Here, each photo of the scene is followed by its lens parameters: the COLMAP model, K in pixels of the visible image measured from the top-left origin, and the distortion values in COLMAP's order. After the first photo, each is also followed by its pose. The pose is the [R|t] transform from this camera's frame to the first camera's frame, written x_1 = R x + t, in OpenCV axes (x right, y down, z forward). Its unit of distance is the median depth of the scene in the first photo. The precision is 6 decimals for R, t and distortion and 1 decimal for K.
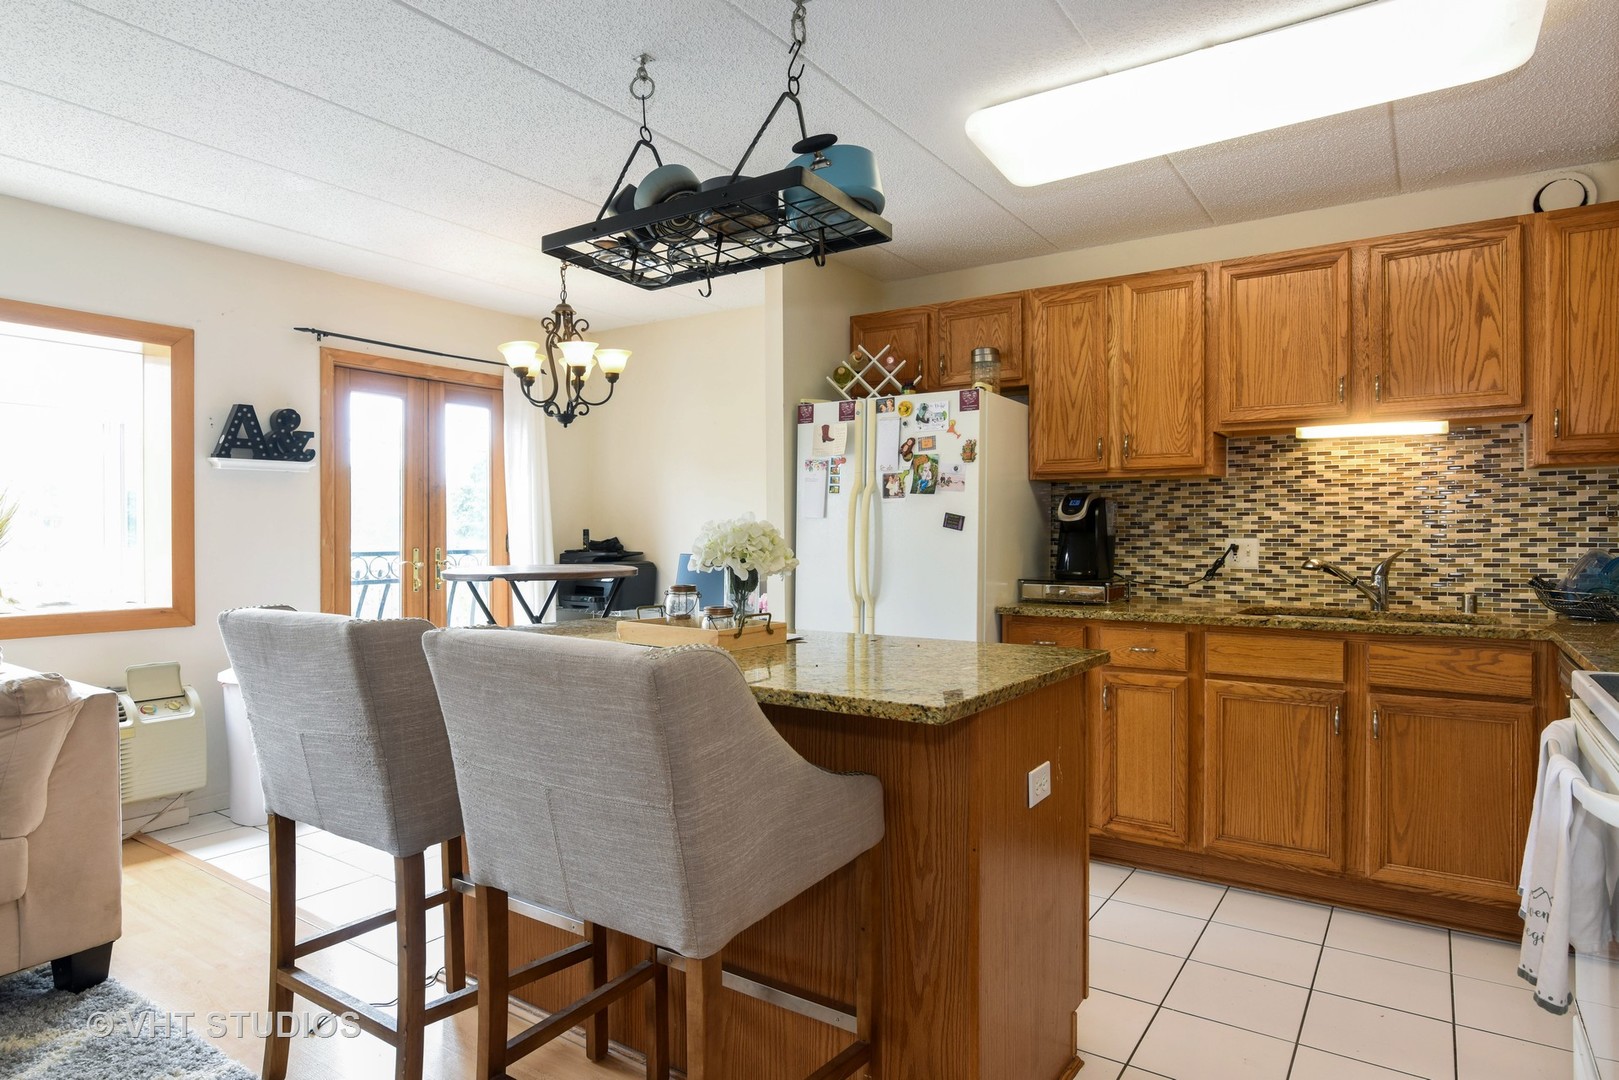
lens RADIAL K [[925.2, 0, 809.5], [0, 925.2, 540.0], [0, 0, 1]] dist [-0.005380, -0.000556]
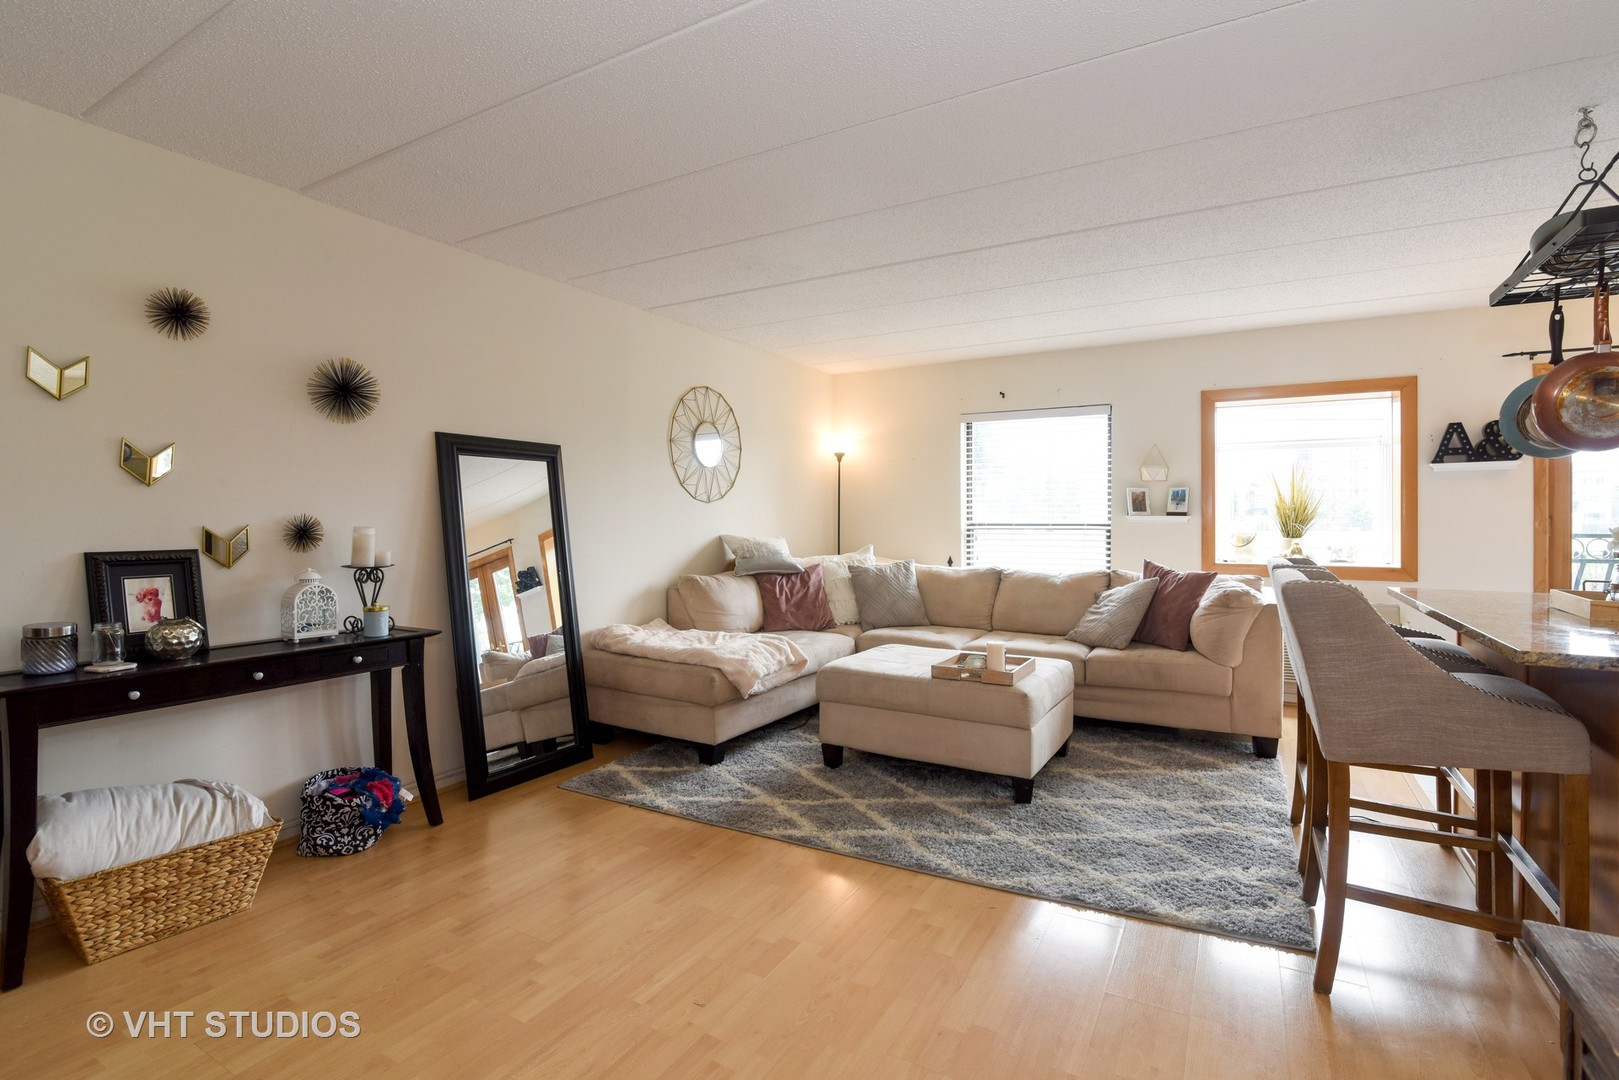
lens RADIAL K [[749.2, 0, 809.5], [0, 749.2, 540.0], [0, 0, 1]] dist [-0.035378, -0.000006]
pose [[0.073997, 0.027498, -0.996879, 0.443258], [-0.004861, 0.999618, 0.027213, 0.001426], [0.997247, 0.002832, 0.074103, -0.029036]]
